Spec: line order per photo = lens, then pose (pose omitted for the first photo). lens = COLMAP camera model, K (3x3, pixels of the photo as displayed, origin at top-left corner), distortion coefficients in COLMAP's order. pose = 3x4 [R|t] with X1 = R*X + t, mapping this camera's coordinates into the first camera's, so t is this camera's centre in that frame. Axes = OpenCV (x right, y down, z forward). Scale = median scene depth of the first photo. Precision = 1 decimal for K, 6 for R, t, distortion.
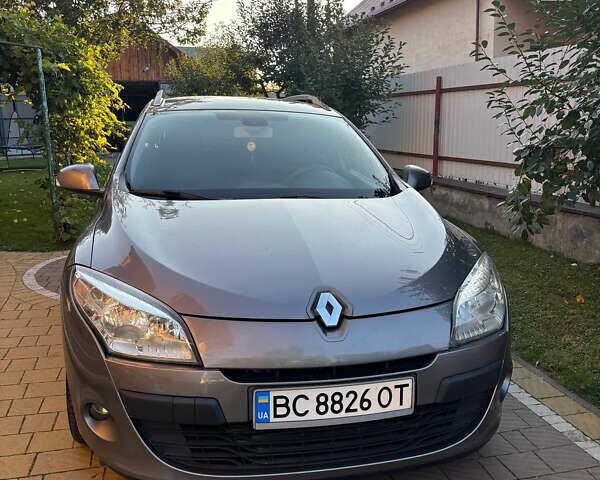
lens RADIAL K [[589.4, 0, 300.0], [0, 589.4, 240.0], [0, 0, 1]] dist [0.006664, -0.024661]
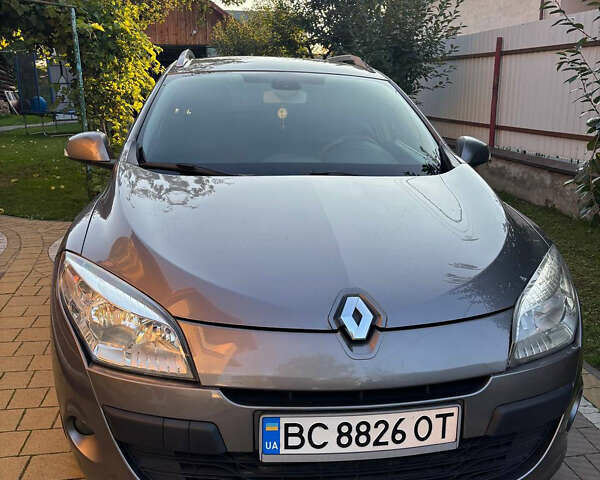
lens RADIAL K [[589.4, 0, 300.0], [0, 589.4, 240.0], [0, 0, 1]] dist [0.006664, -0.024661]
pose [[0.996484, 0.025071, -0.079944, 0.021108], [-0.020665, 0.998246, 0.055475, -0.020497], [0.081195, -0.053628, 0.995254, 0.121974]]
